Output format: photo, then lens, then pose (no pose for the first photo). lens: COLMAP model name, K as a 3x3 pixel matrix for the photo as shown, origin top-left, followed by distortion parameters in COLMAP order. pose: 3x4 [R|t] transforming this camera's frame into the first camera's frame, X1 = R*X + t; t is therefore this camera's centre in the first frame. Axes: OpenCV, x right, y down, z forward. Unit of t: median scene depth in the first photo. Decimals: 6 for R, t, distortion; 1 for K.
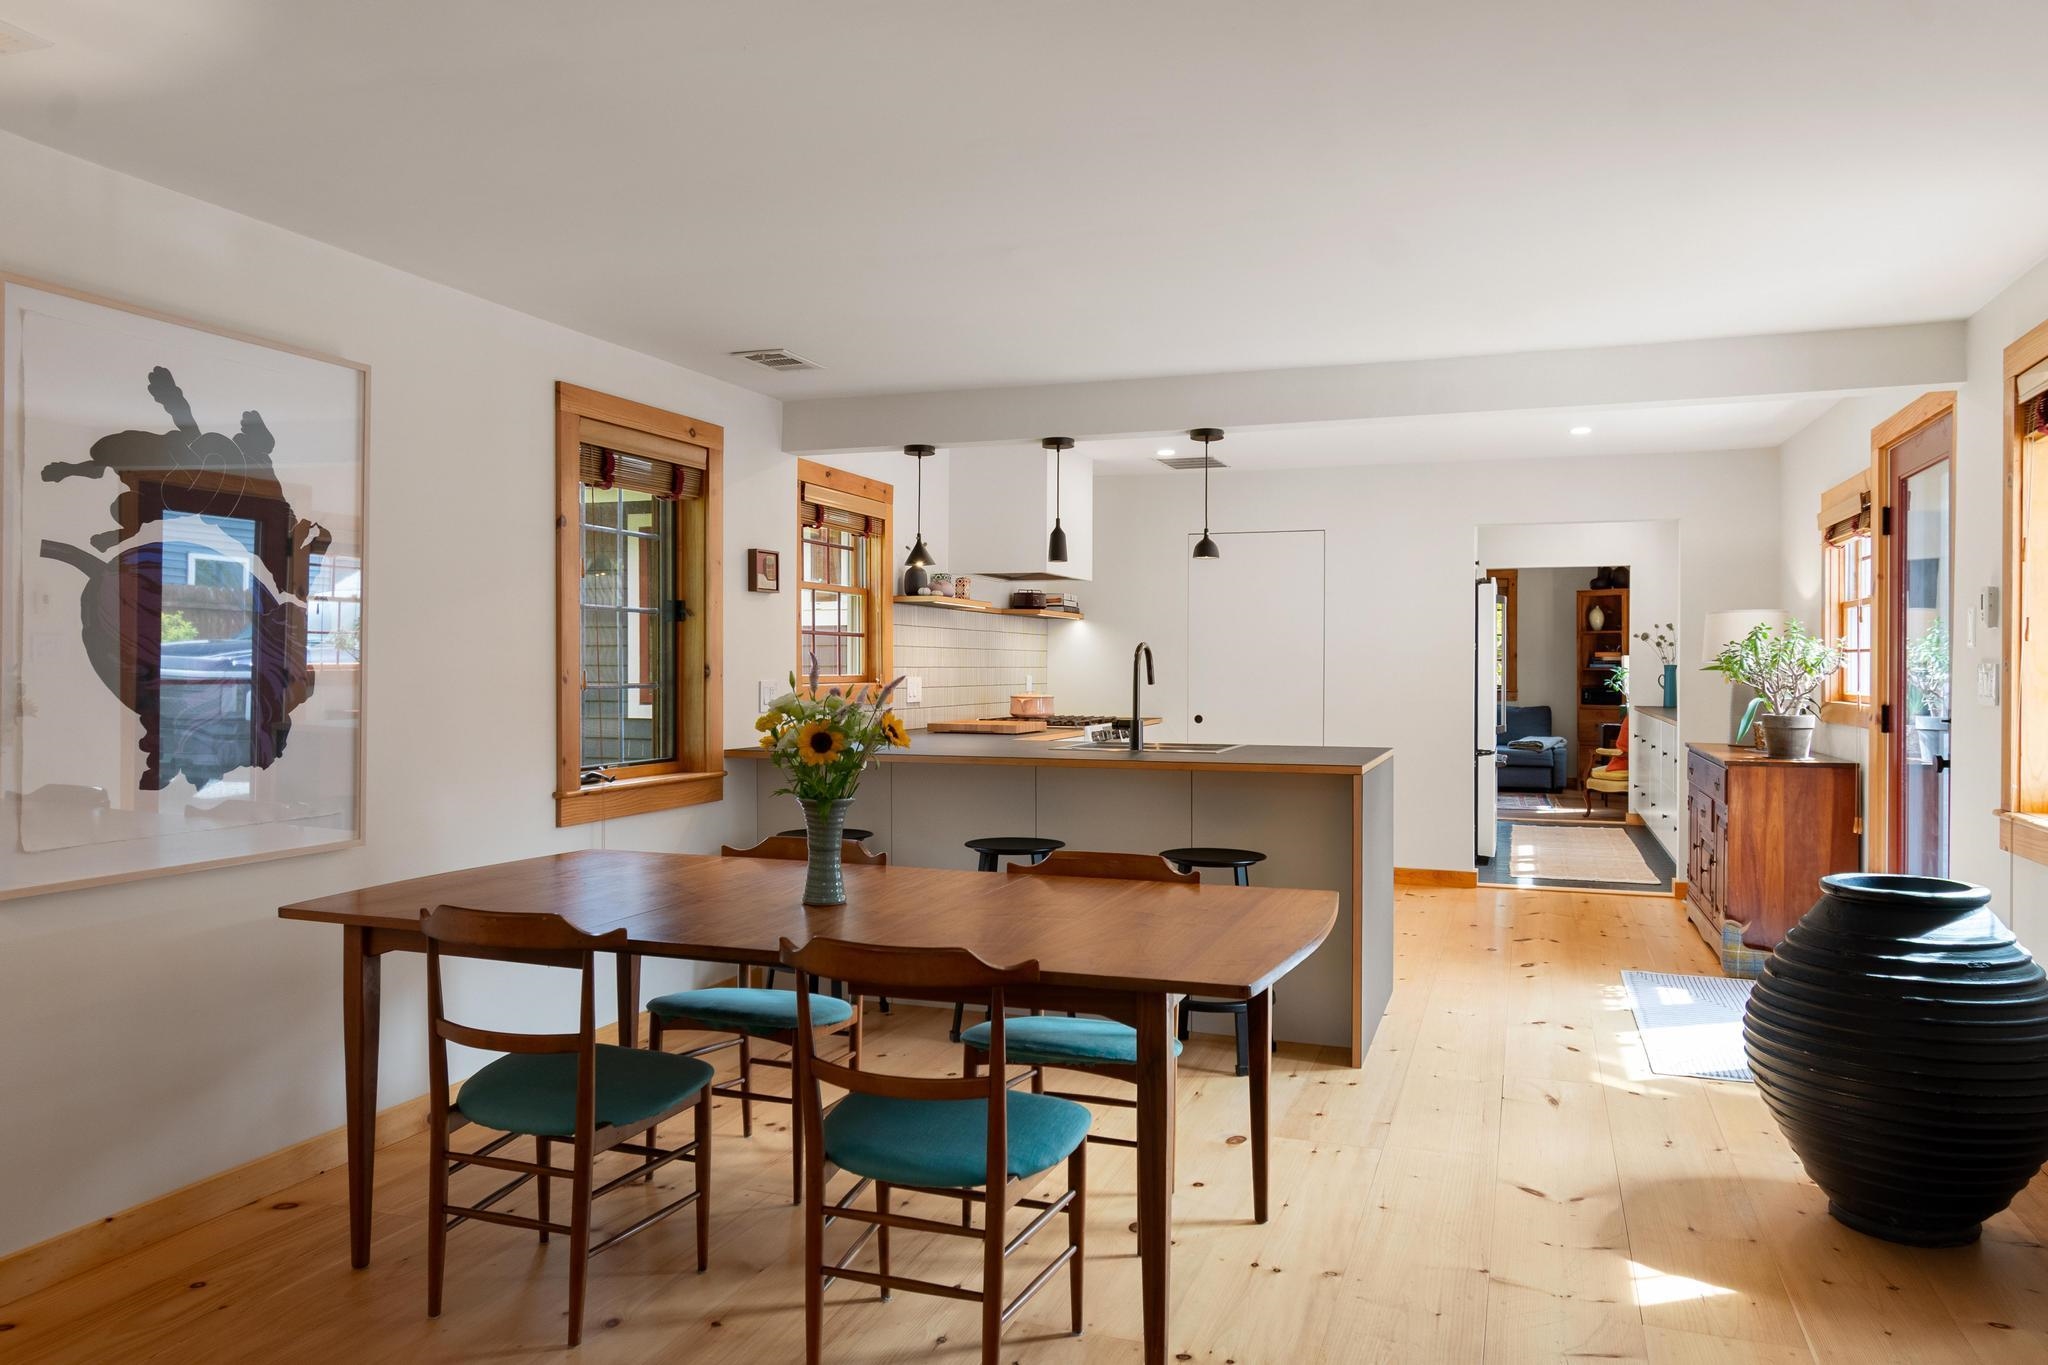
lens RADIAL K [[1390.6, 0, 1030.6], [0, 1390.6, 677.6], [0, 0, 1]] dist [-0.000856, 0.001941]
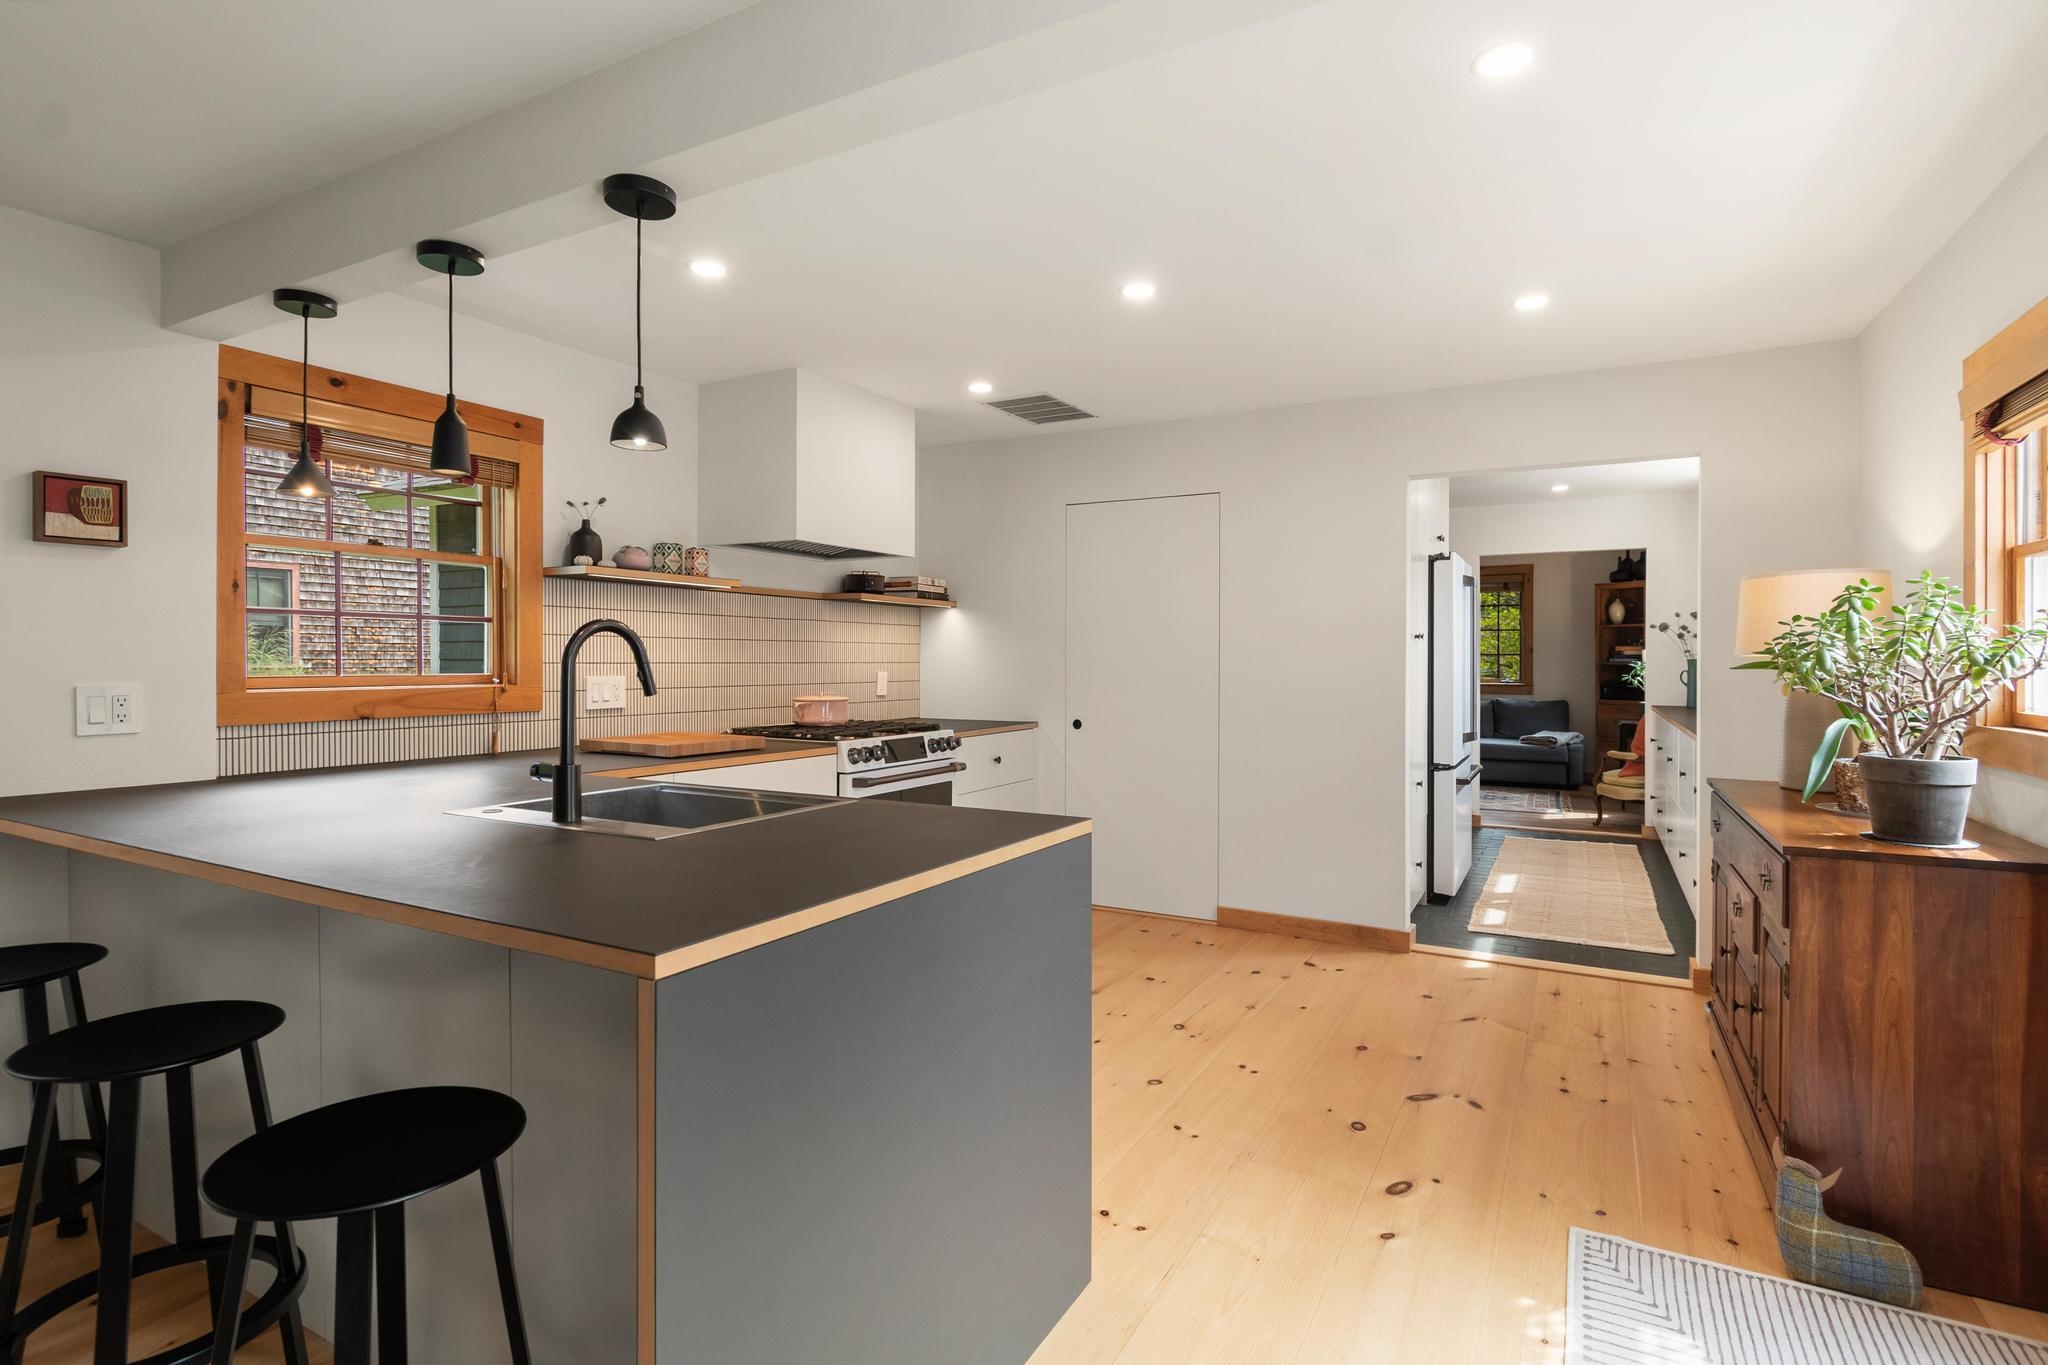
lens RADIAL K [[998.9, 0, 1039.0], [0, 998.9, 662.4], [0, 0, 1]] dist [0.004271, -0.007511]
pose [[0.987541, 0.000419, -0.157362, 0.255260], [-0.001322, 0.999983, -0.005635, -0.005272], [0.157357, 0.005773, 0.987525, 0.529310]]
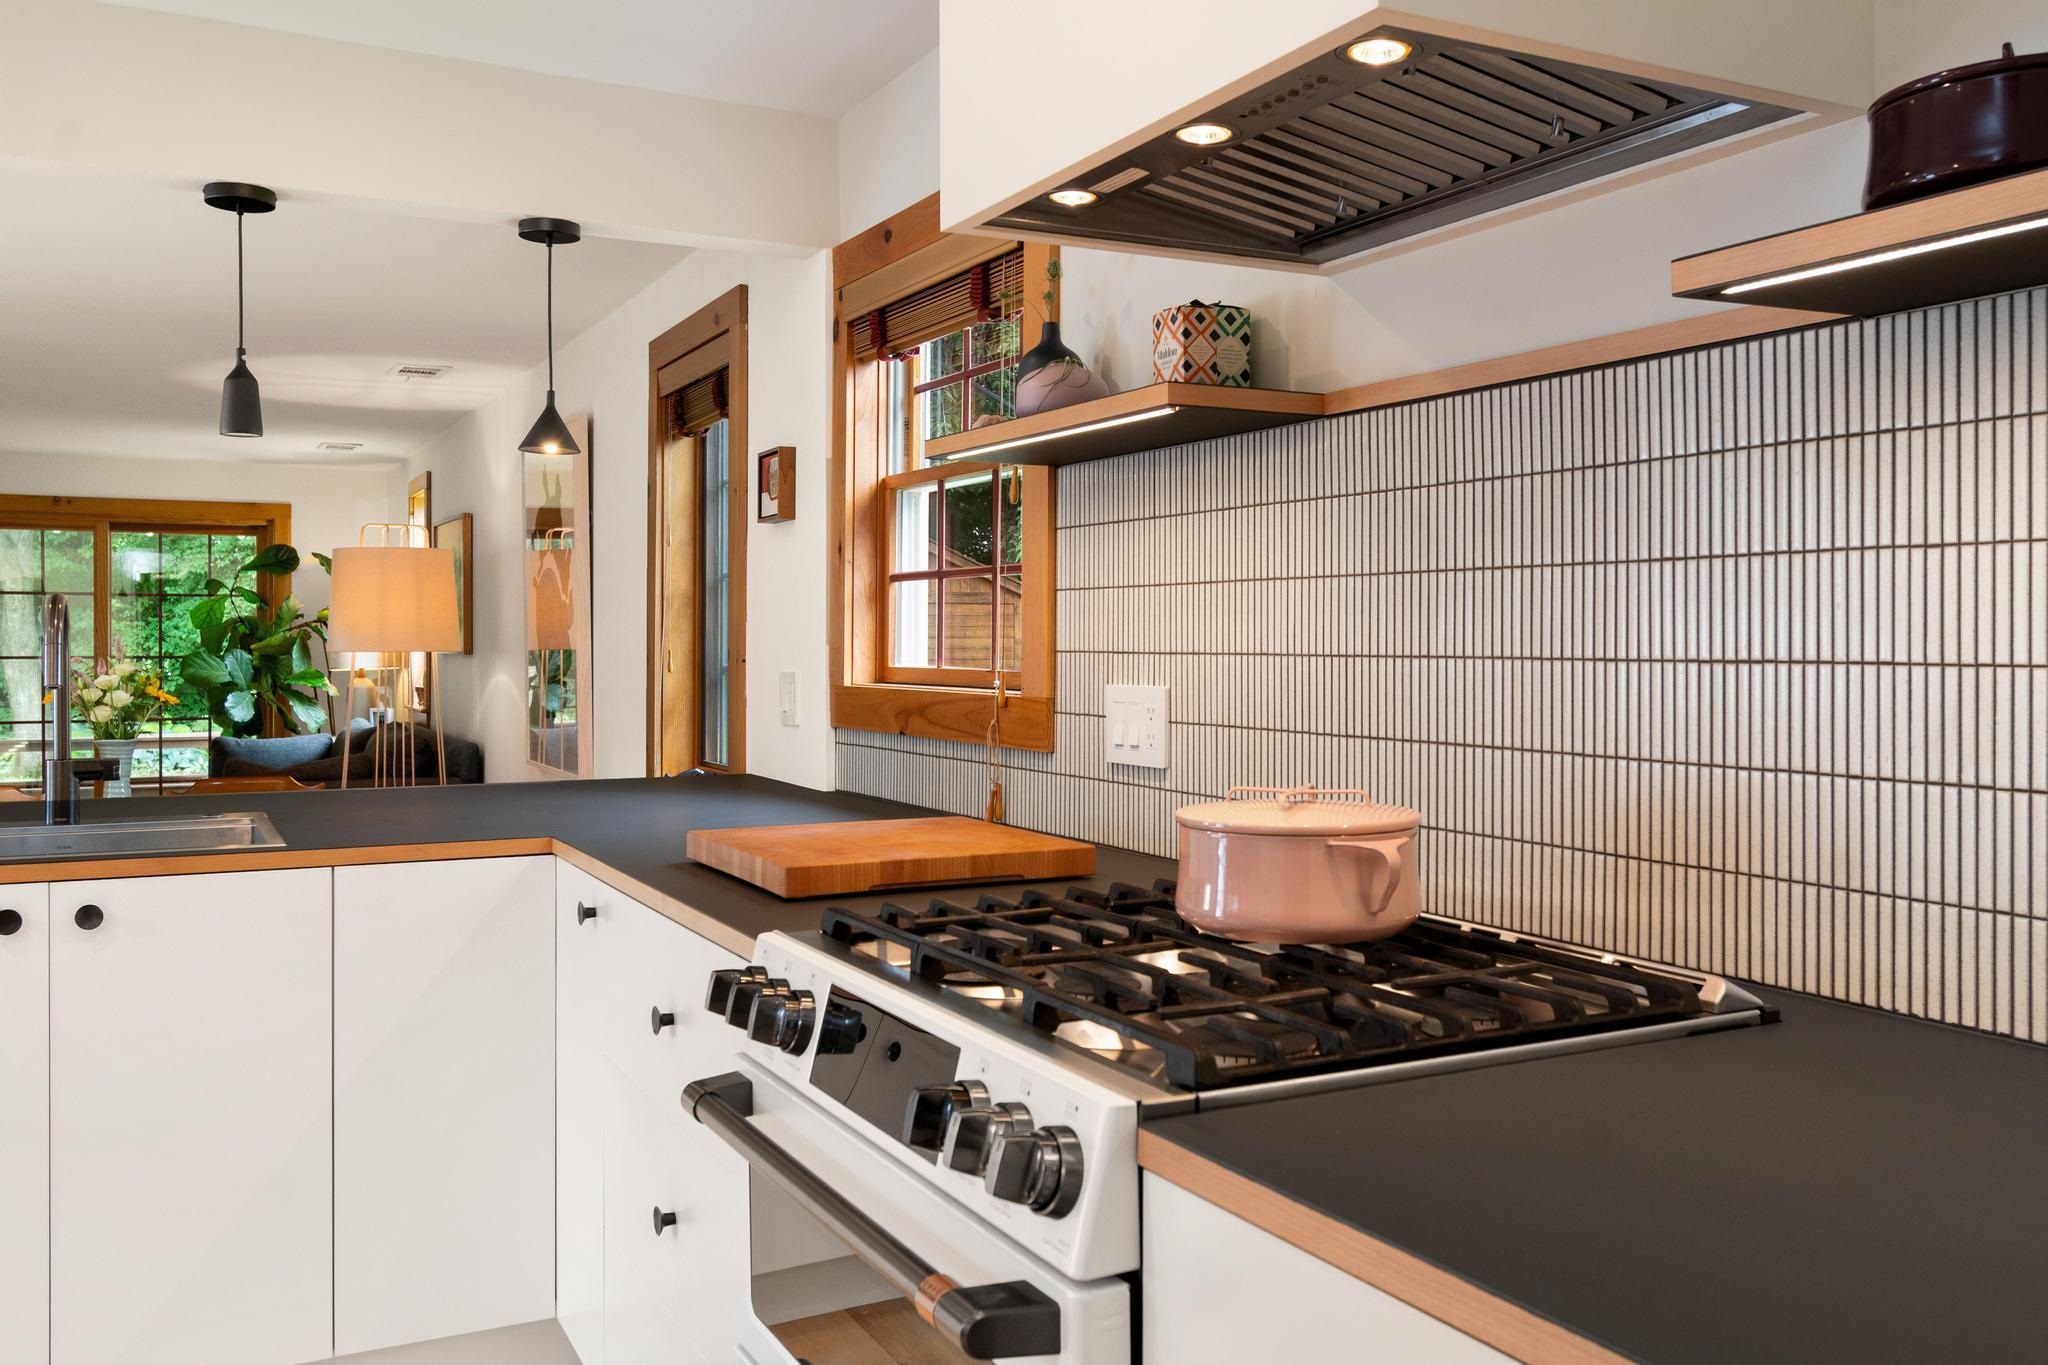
lens RADIAL K [[1713.5, 0, 1031.7], [0, 1713.5, 654.6], [0, 0, 1]] dist [0.000924, 0.001310]
pose [[-0.680431, 0.003381, -0.732805, 0.226262], [-0.008142, 0.999893, 0.012173, -0.012201], [0.732767, 0.014250, -0.680330, 1.329792]]
